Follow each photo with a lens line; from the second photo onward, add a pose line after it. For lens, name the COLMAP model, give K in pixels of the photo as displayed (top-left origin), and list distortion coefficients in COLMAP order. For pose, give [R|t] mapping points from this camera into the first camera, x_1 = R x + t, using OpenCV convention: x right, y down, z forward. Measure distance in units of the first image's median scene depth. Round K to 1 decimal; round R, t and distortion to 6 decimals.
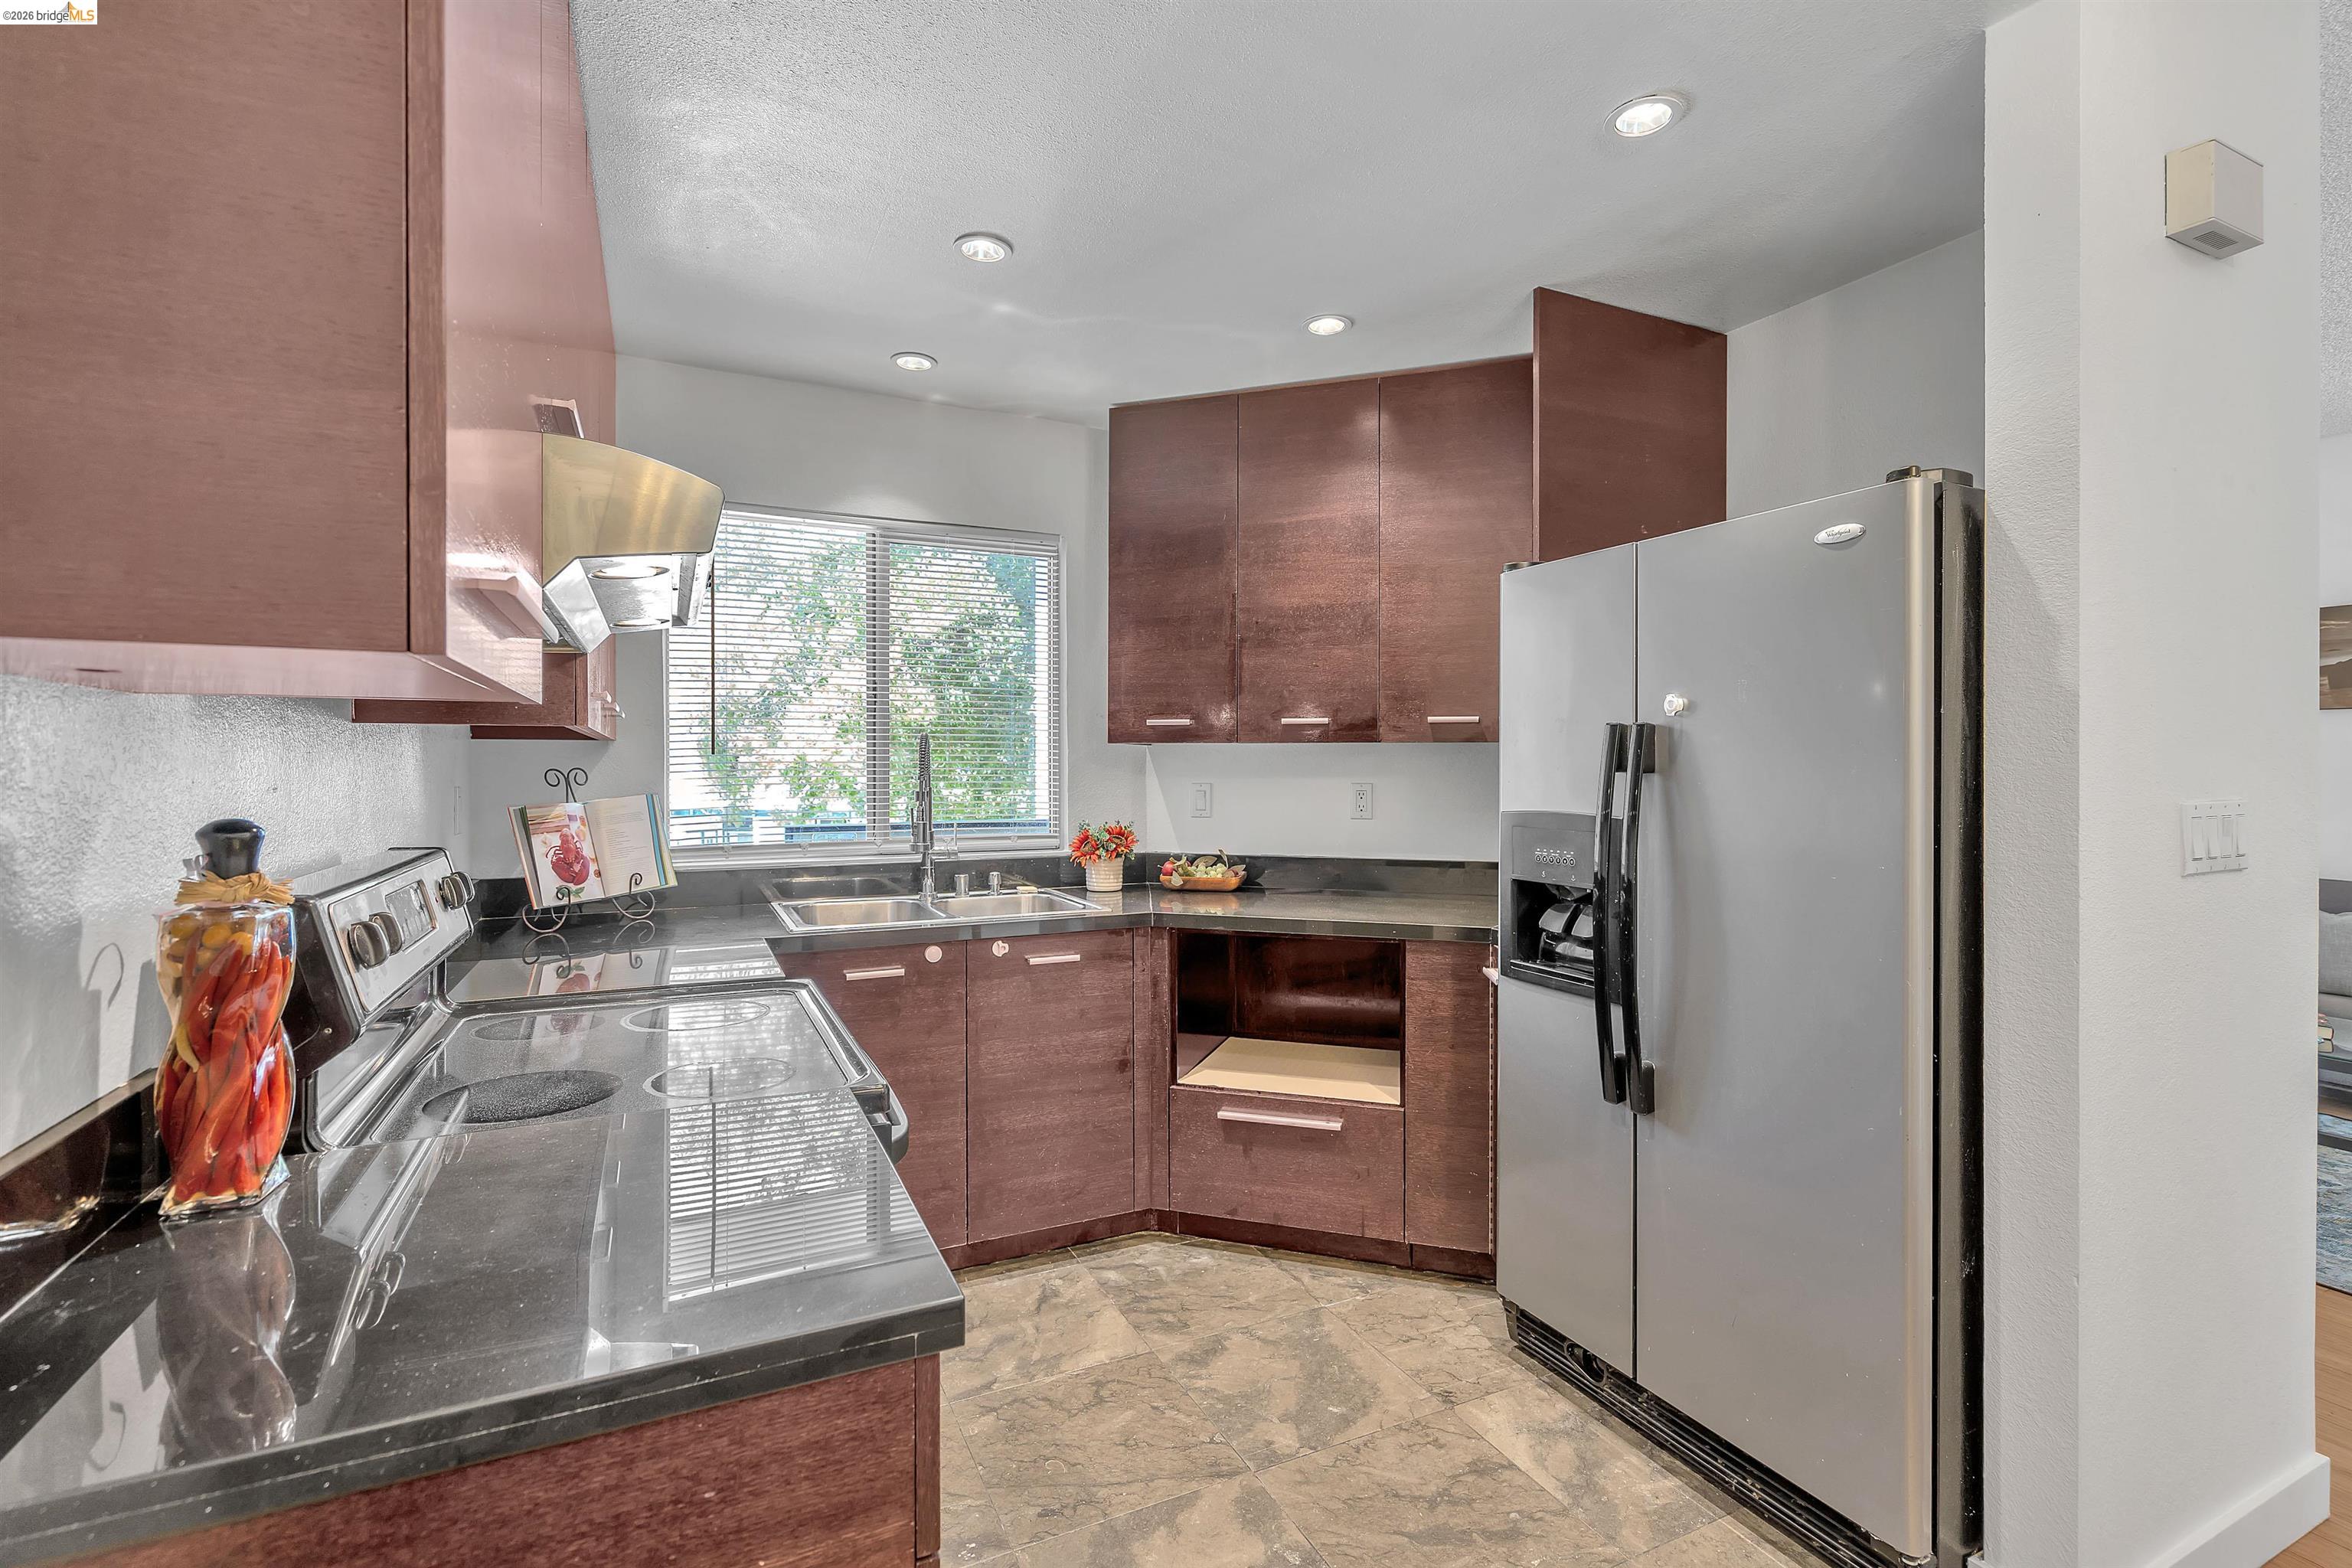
lens RADIAL K [[1079.9, 0, 1210.0], [0, 1079.9, 773.0], [0, 0, 1]] dist [-0.007182, 0.003993]
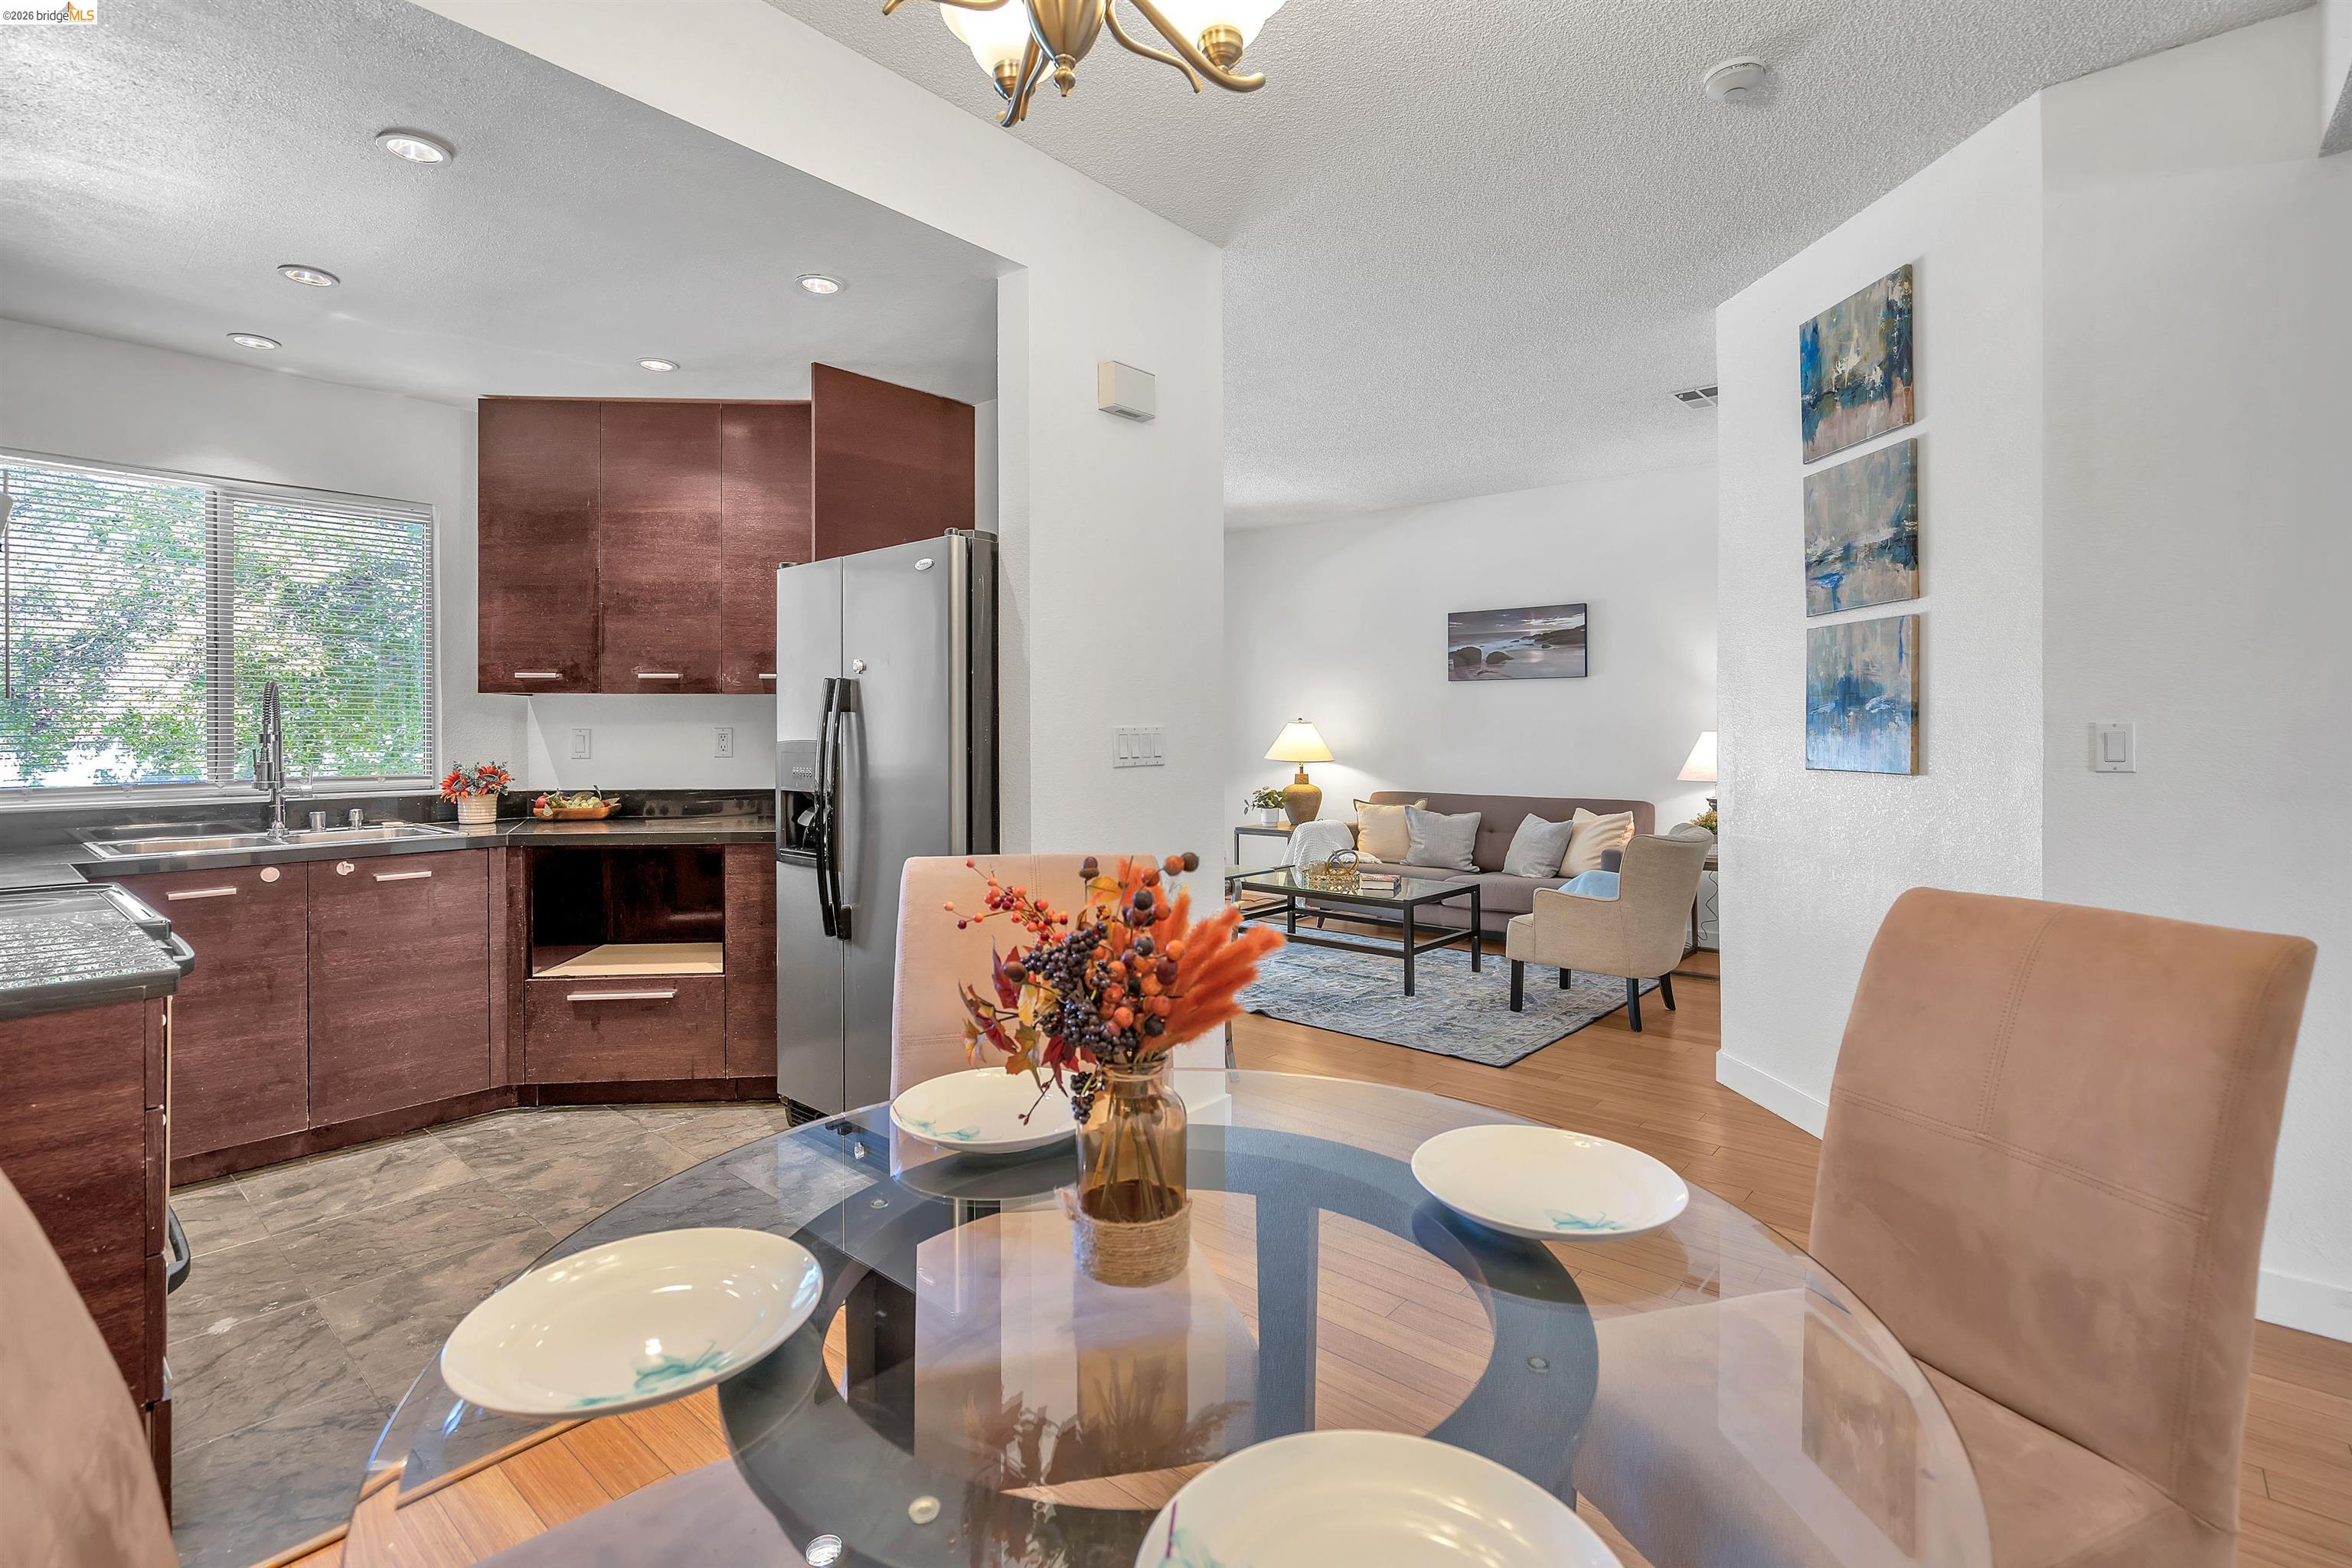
lens RADIAL K [[1079.9, 0, 1200.6], [0, 1079.9, 733.5], [0, 0, 1]] dist [-0.007182, 0.003993]
pose [[0.921070, -0.003272, 0.389384, 0.195158], [0.004595, 0.999986, -0.002467, 0.025400], [-0.389370, 0.004061, 0.921072, -0.403623]]
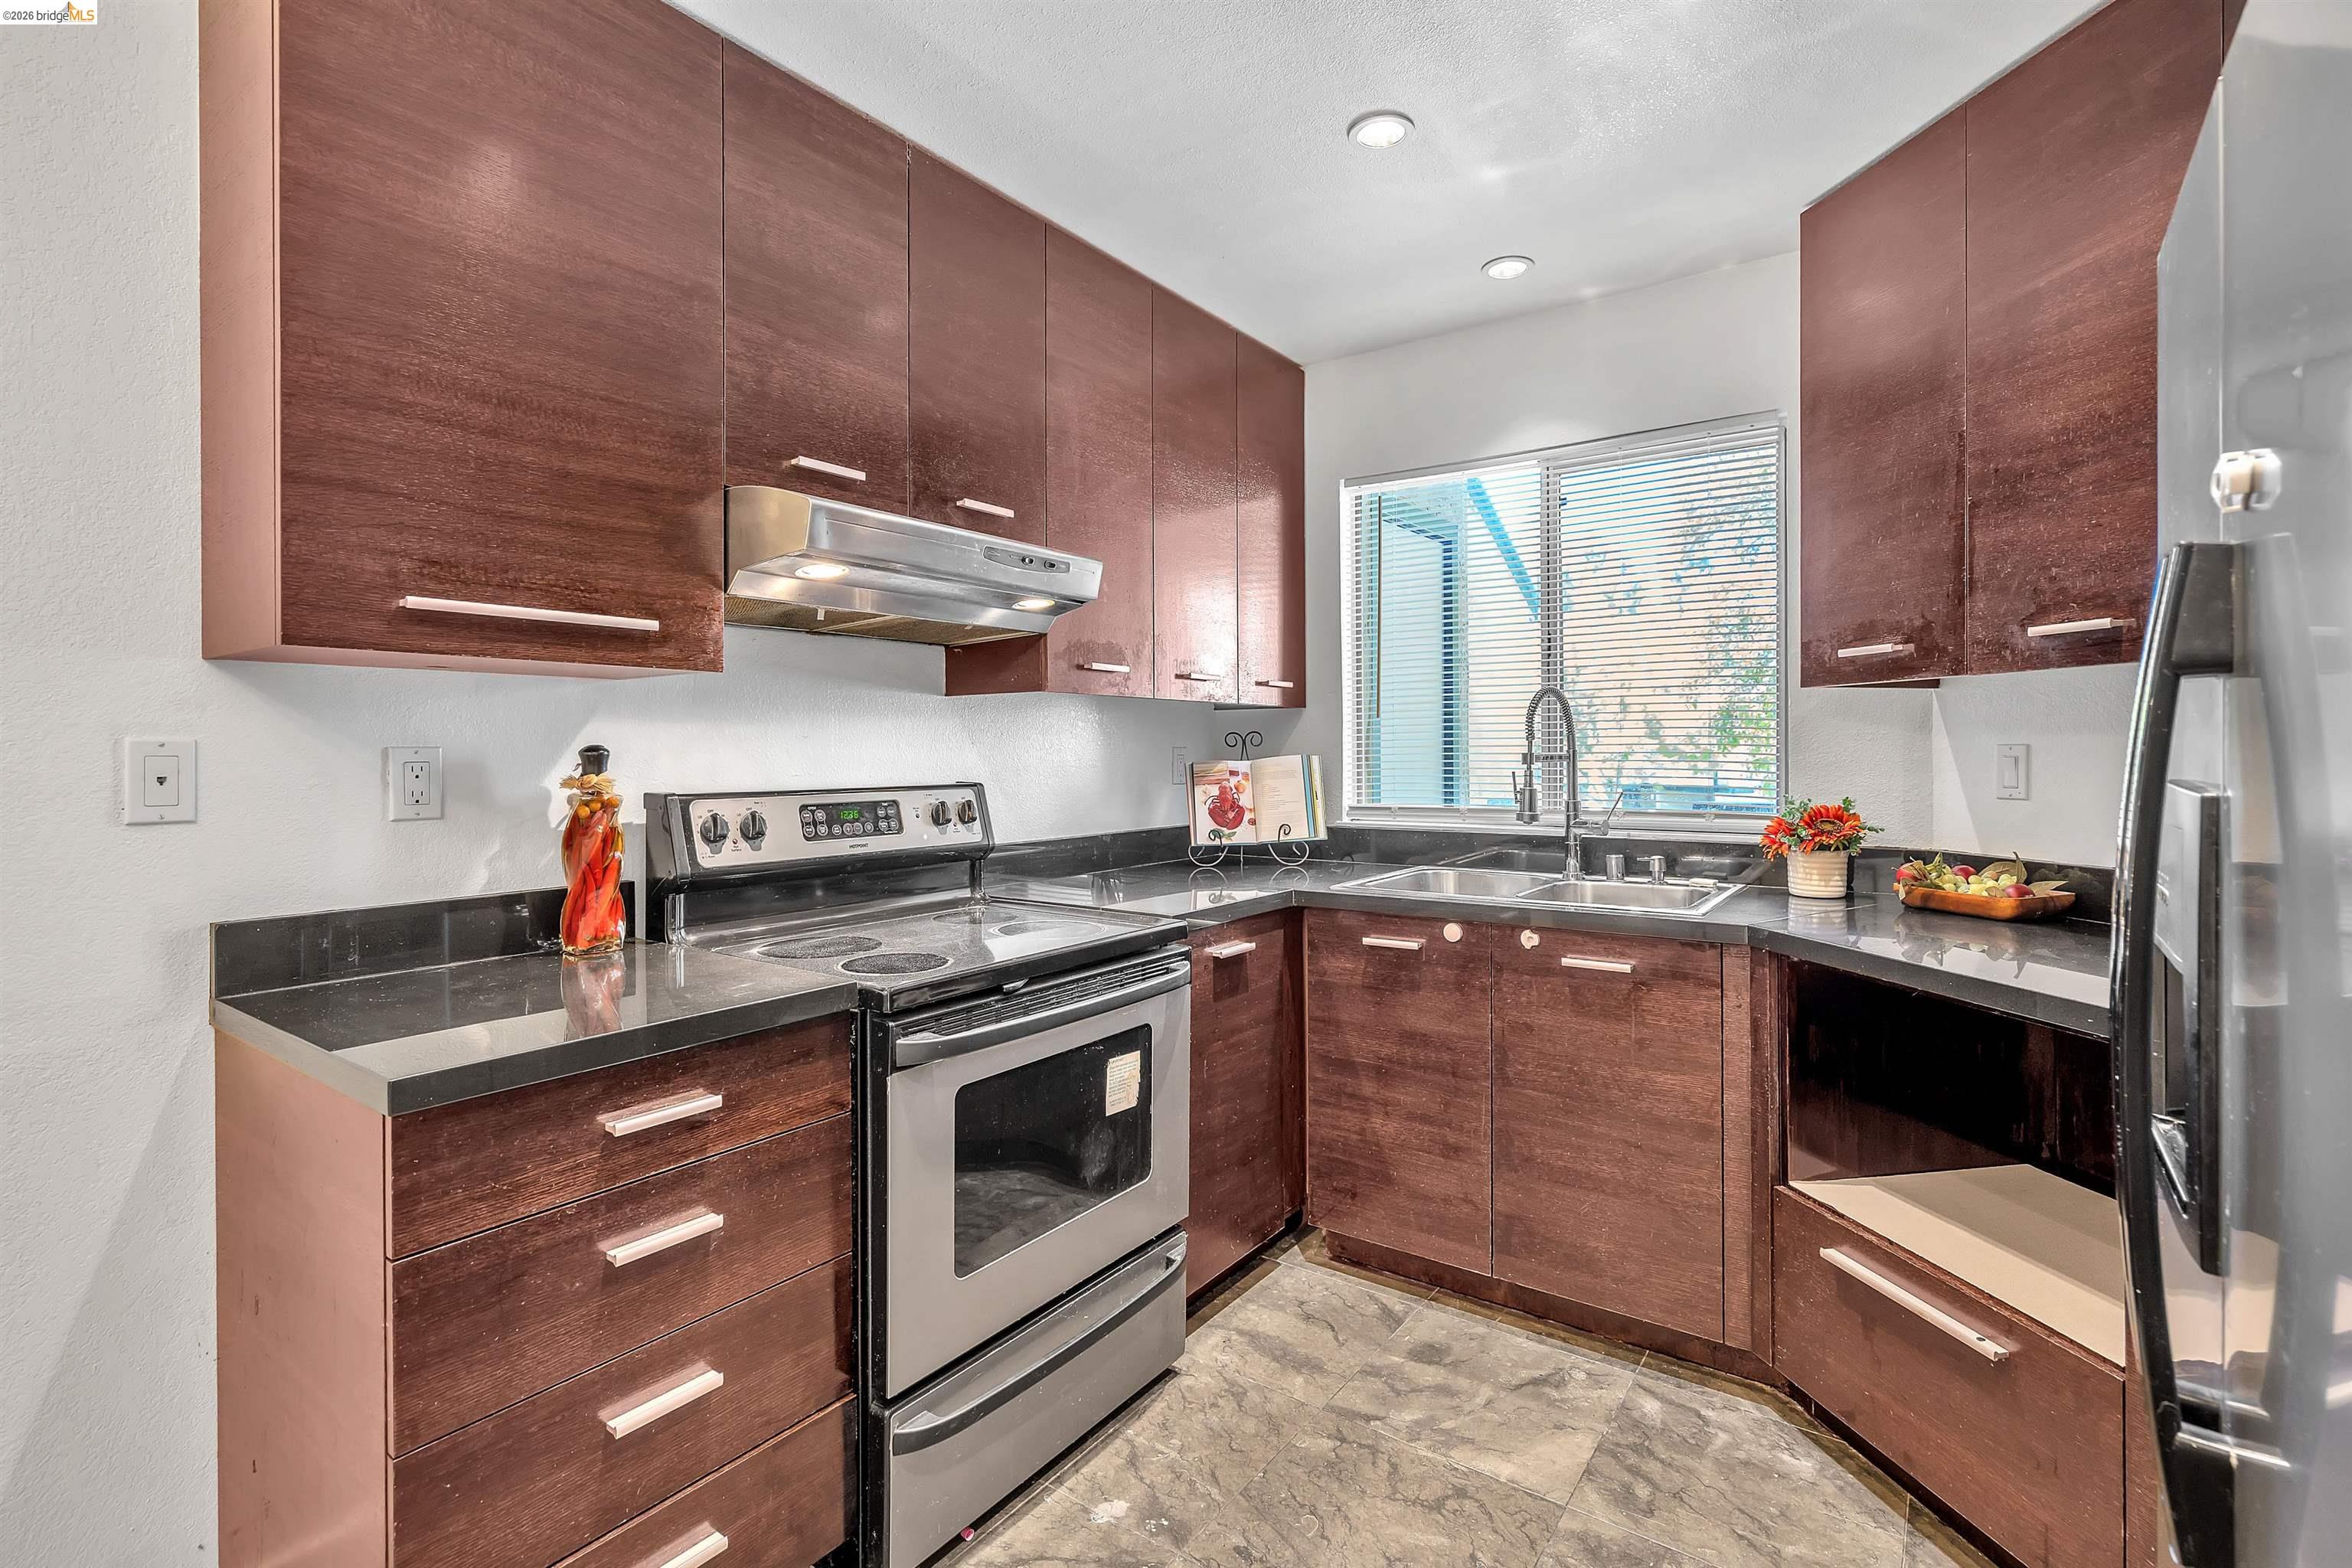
lens RADIAL K [[1079.9, 0, 1144.1], [0, 1079.9, 751.4], [0, 0, 1]] dist [-0.007182, 0.003993]
pose [[0.452679, -0.002097, -0.891671, 0.404525], [-0.000729, 0.999996, -0.002722, 0.019786], [0.891673, 0.001883, 0.452675, 0.351634]]
